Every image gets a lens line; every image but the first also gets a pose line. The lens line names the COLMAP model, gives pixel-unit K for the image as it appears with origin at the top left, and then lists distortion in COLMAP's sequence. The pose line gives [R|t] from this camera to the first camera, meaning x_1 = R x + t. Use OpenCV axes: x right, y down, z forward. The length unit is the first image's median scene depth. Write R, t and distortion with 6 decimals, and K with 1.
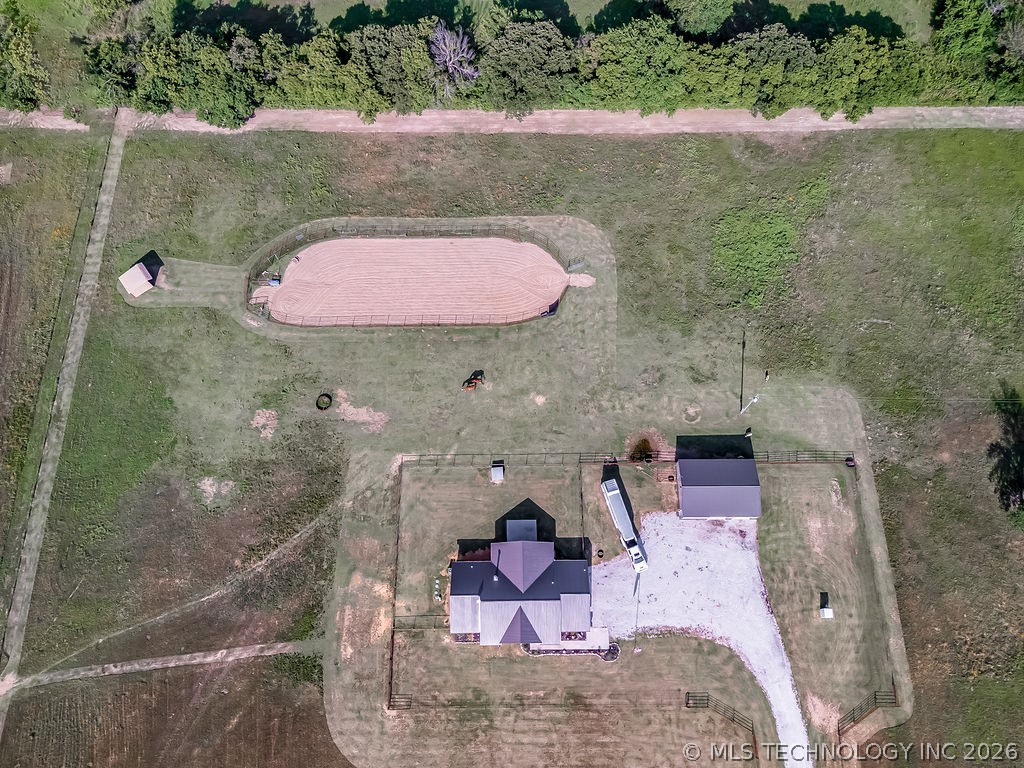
lens RADIAL K [[764.2, 0, 514.9], [0, 764.2, 389.2], [0, 0, 1]] dist [0.068564, -0.068452]
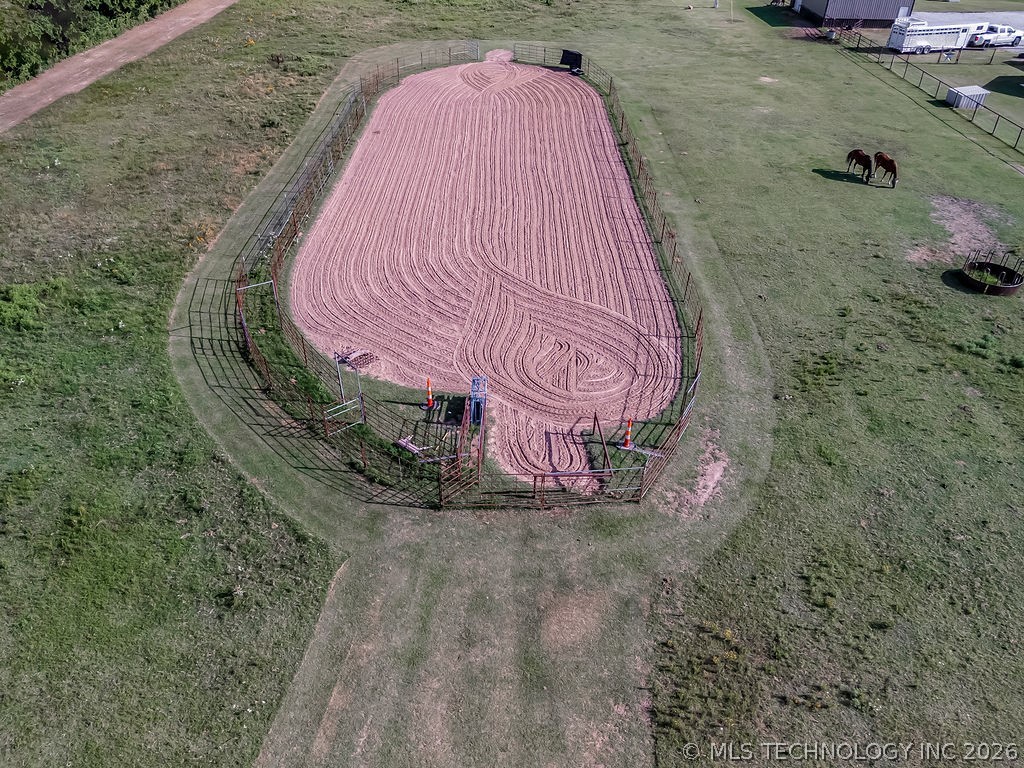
lens RADIAL K [[764.2, 0, 514.9], [0, 764.2, 389.2], [0, 0, 1]] dist [0.068564, -0.068452]
pose [[0.012592, -0.573922, 0.818813, -0.515667], [0.939933, 0.286157, 0.186118, -0.182806], [-0.341127, 0.767286, 0.543051, 0.978670]]
